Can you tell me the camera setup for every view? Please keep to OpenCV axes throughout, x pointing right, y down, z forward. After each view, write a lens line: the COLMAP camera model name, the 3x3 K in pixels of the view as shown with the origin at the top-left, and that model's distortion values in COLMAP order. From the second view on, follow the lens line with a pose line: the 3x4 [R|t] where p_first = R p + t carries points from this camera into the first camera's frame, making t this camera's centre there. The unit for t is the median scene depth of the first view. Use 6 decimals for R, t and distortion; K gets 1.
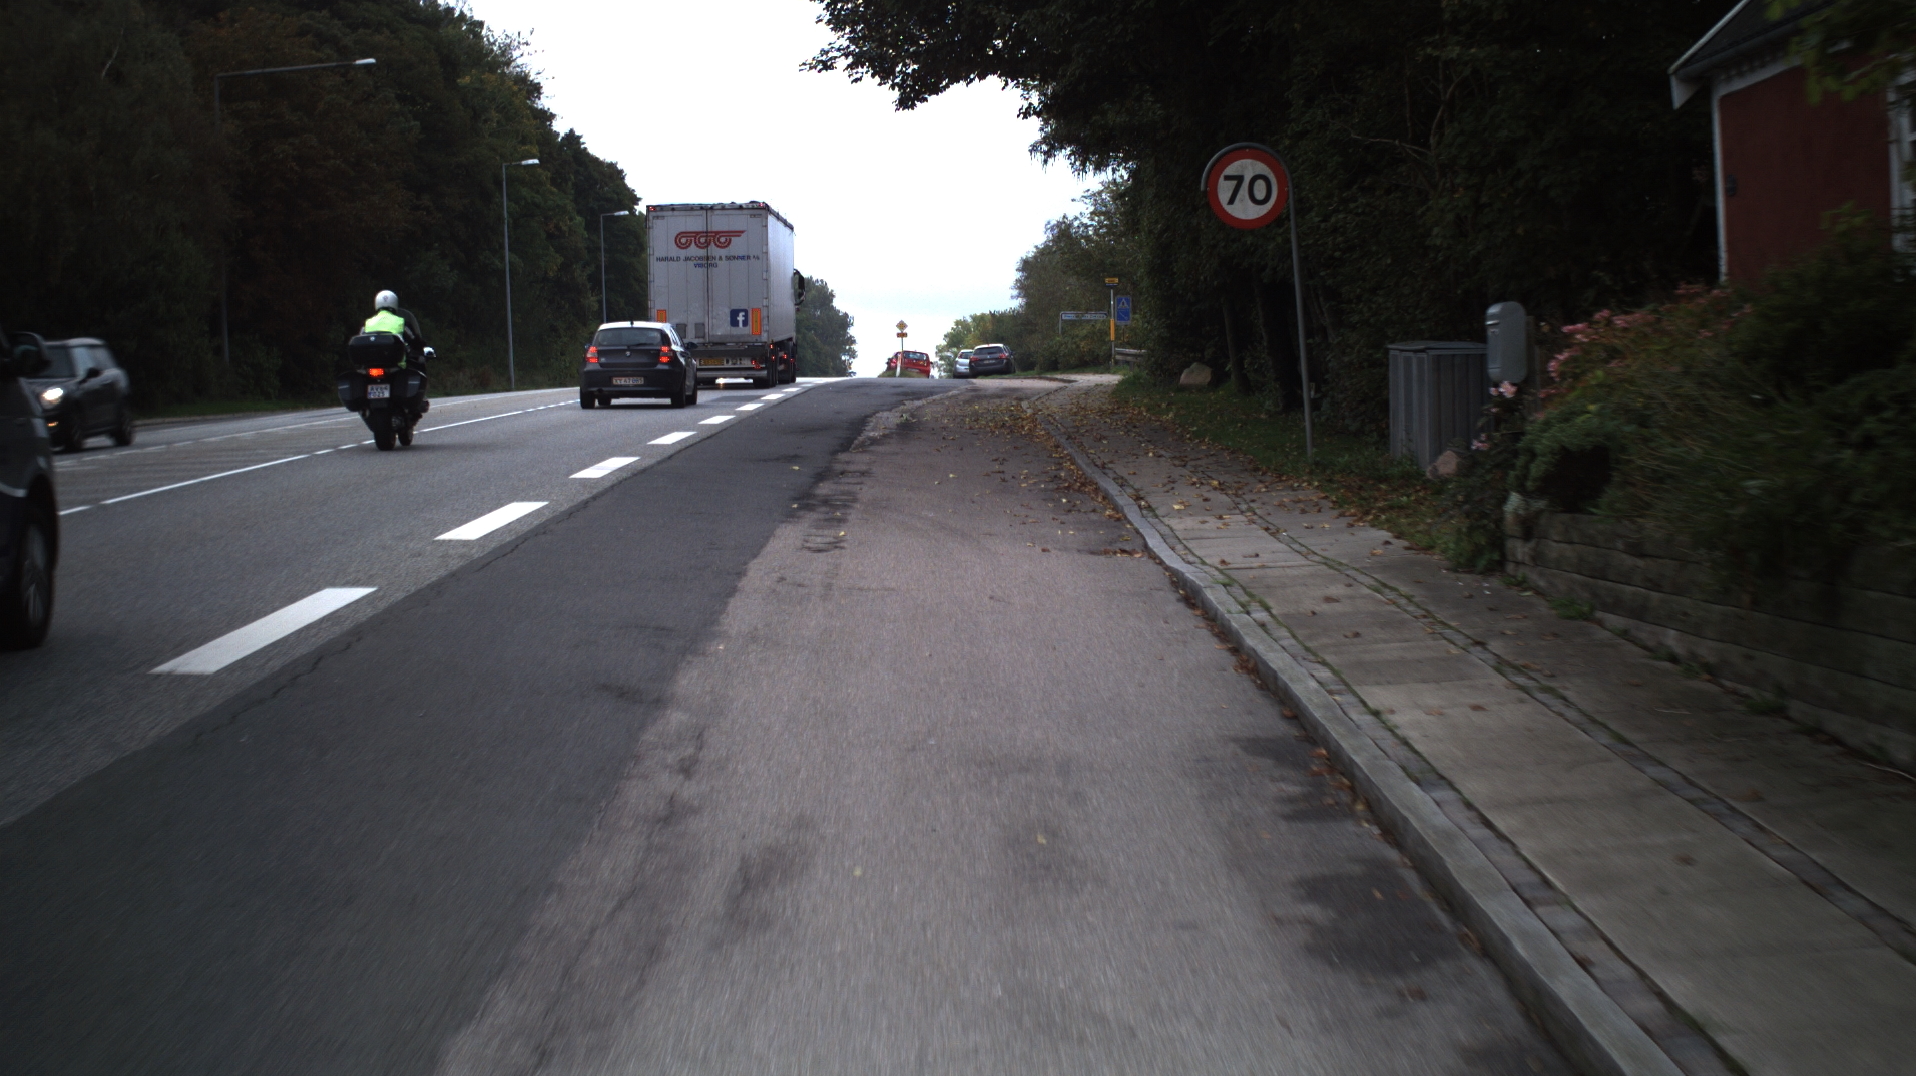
lens RADIAL K [[3212.5, 0, 956.6], [0, 3212.5, 545.4], [0, 0, 1]] dist [-0.254665, 0.000000]
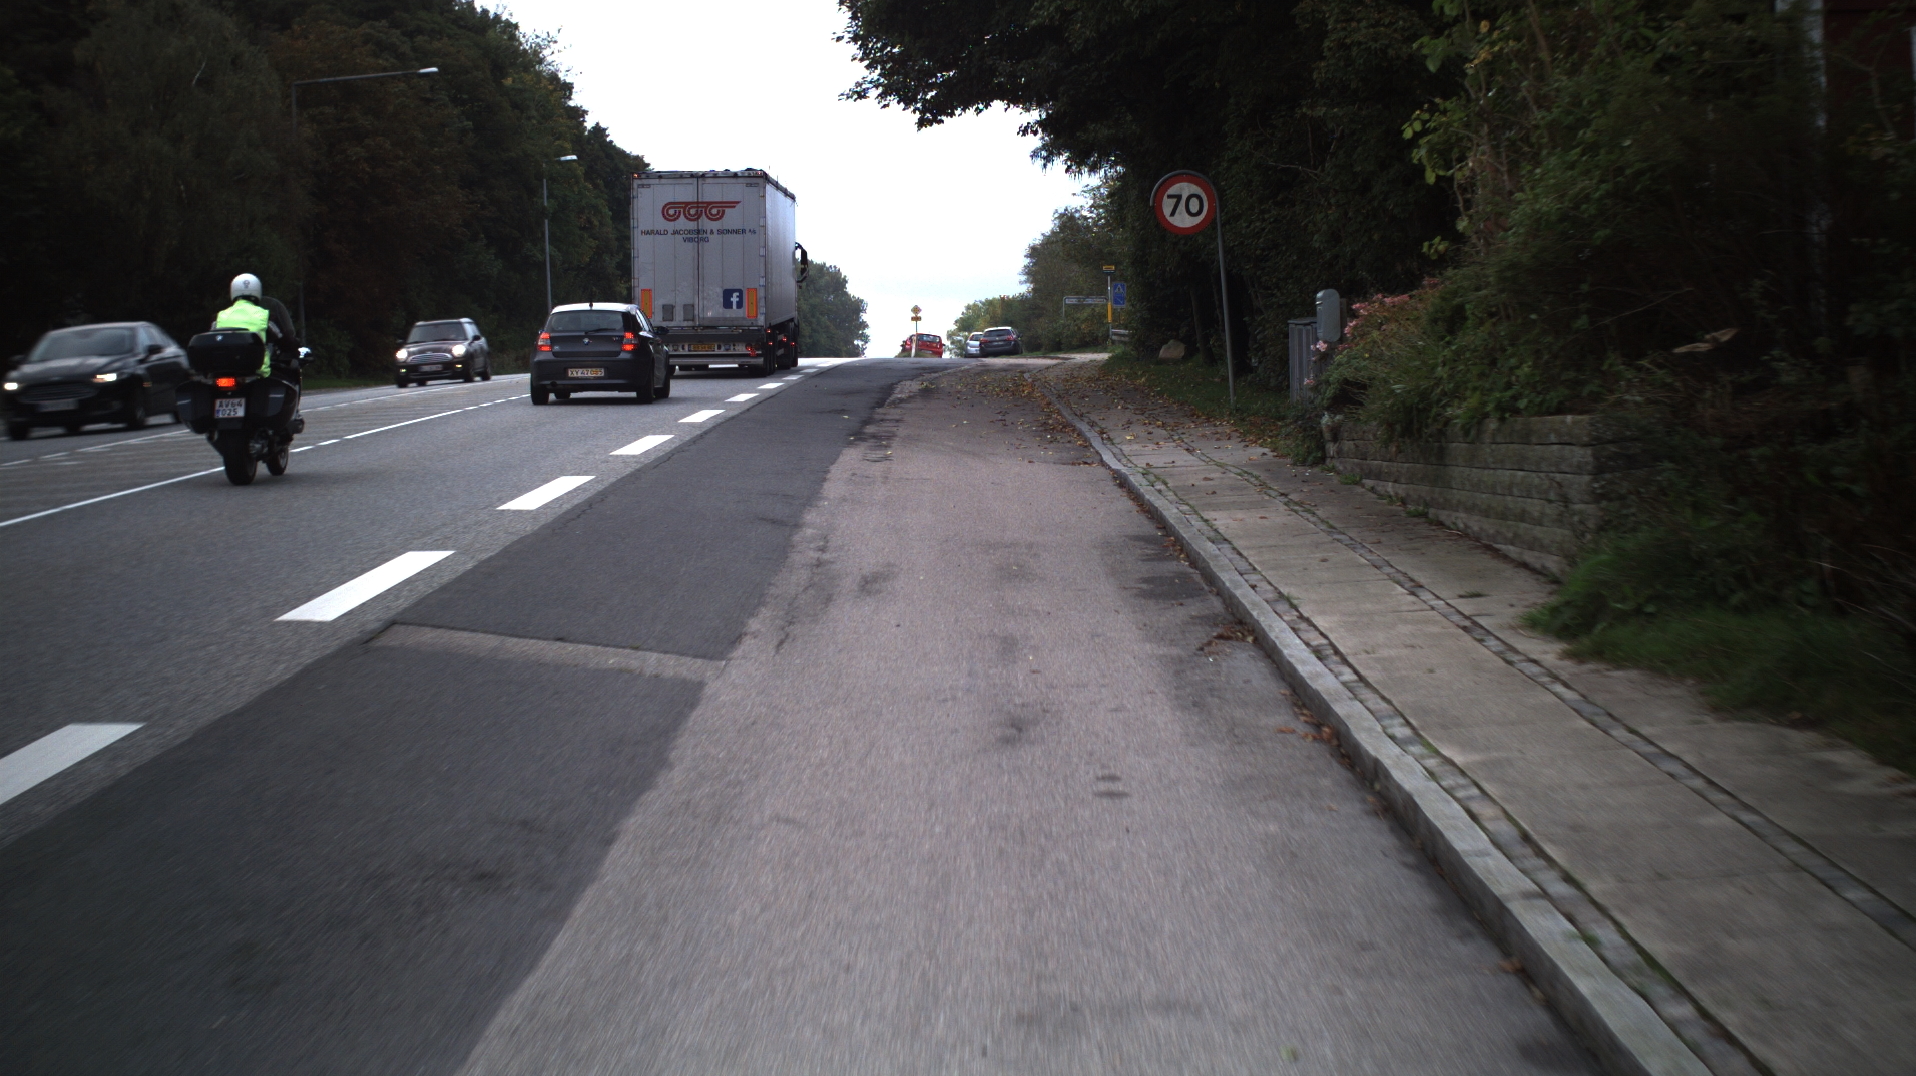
lens RADIAL K [[3212.5, 0, 955.3], [0, 3212.5, 529.4], [0, 0, 1]] dist [-0.254665, 0.000000]
pose [[0.999989, -0.002731, -0.003839, -0.000451], [0.002730, 0.999996, -0.000308, 0.015125], [0.003839, 0.000298, 0.999993, -0.209212]]
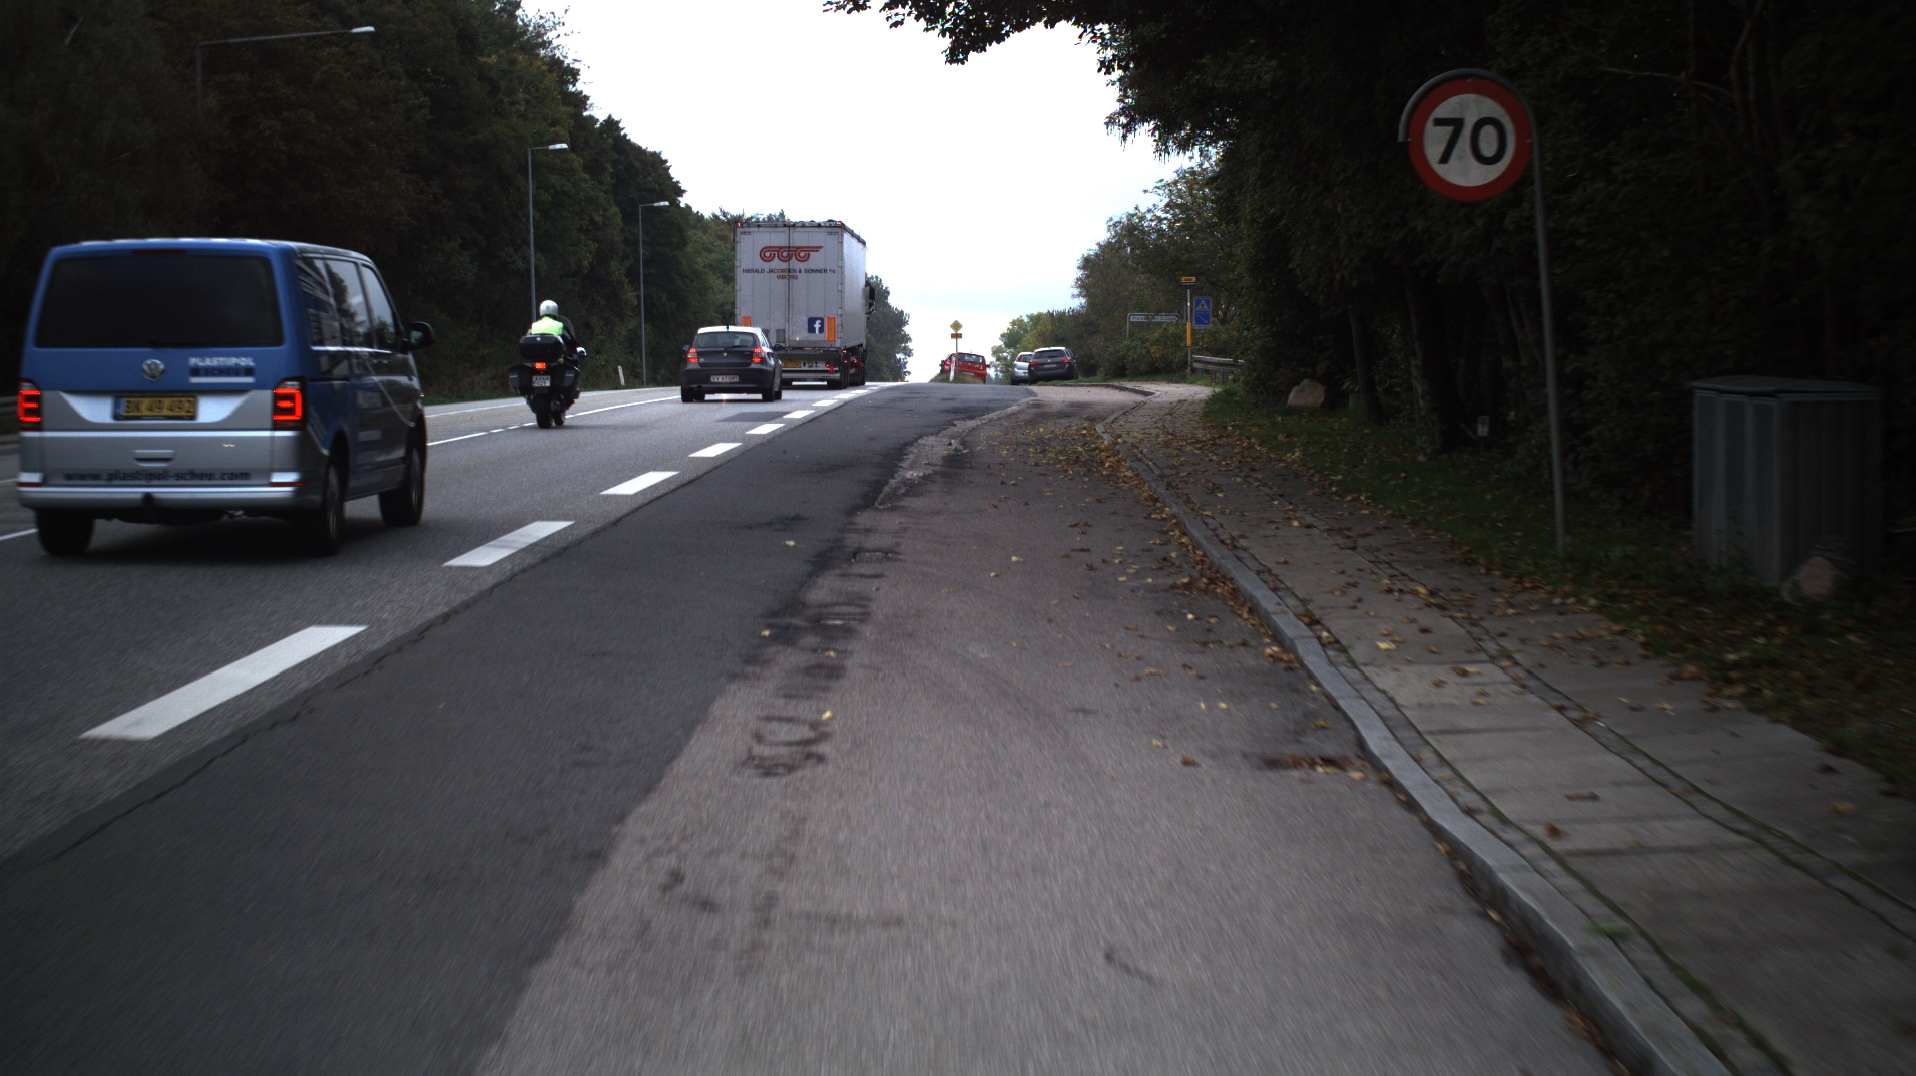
lens RADIAL K [[3212.5, 0, 955.2], [0, 3212.5, 539.4], [0, 0, 1]] dist [-0.254665, 0.000000]
pose [[0.999800, 0.009745, -0.017454, -0.001556], [-0.009766, 0.999952, -0.001143, -0.016771], [0.017442, 0.001313, 0.999847, 0.209222]]
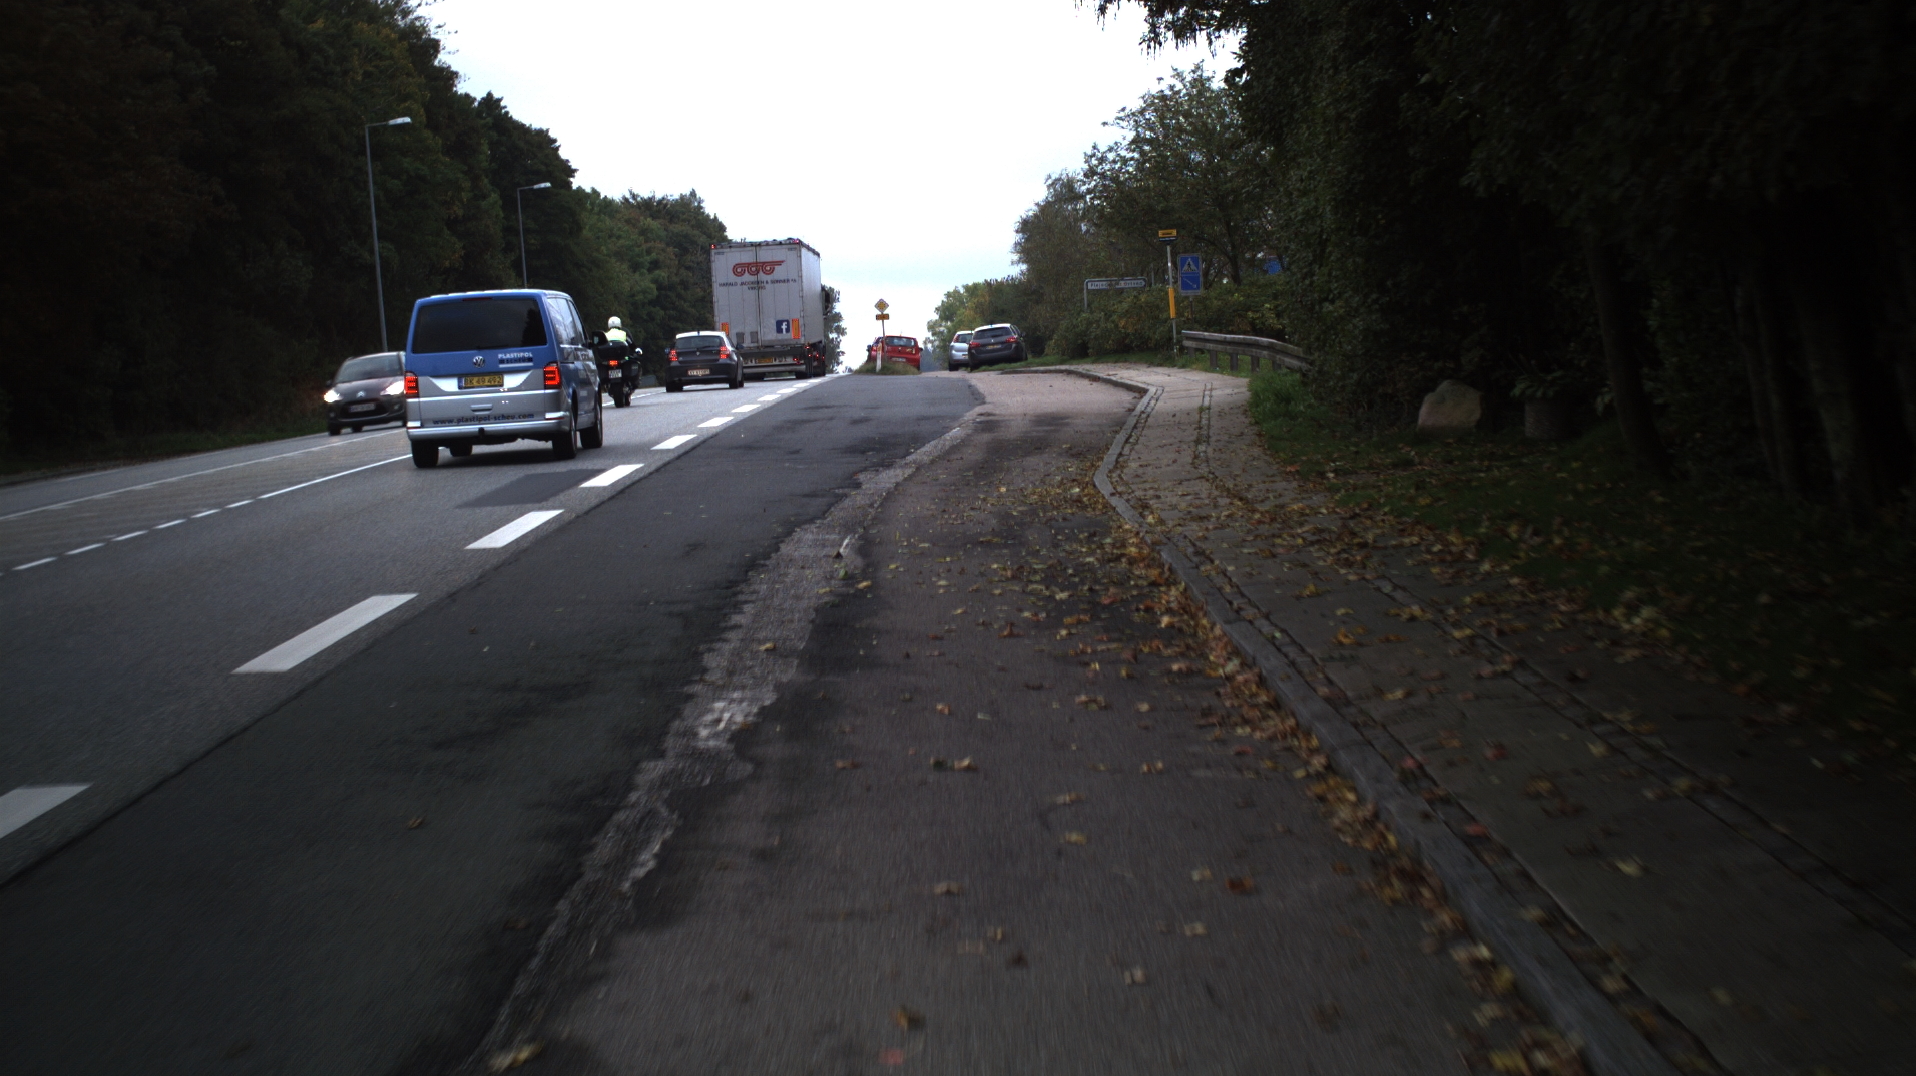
lens RADIAL K [[3212.5, 0, 958.8], [0, 3212.5, 547.3], [0, 0, 1]] dist [-0.254665, 0.000000]
pose [[0.998833, -0.048283, -0.000664, -0.000799], [0.048288, 0.998778, 0.010480, -0.049000], [0.000157, -0.010500, 0.999945, 0.623052]]
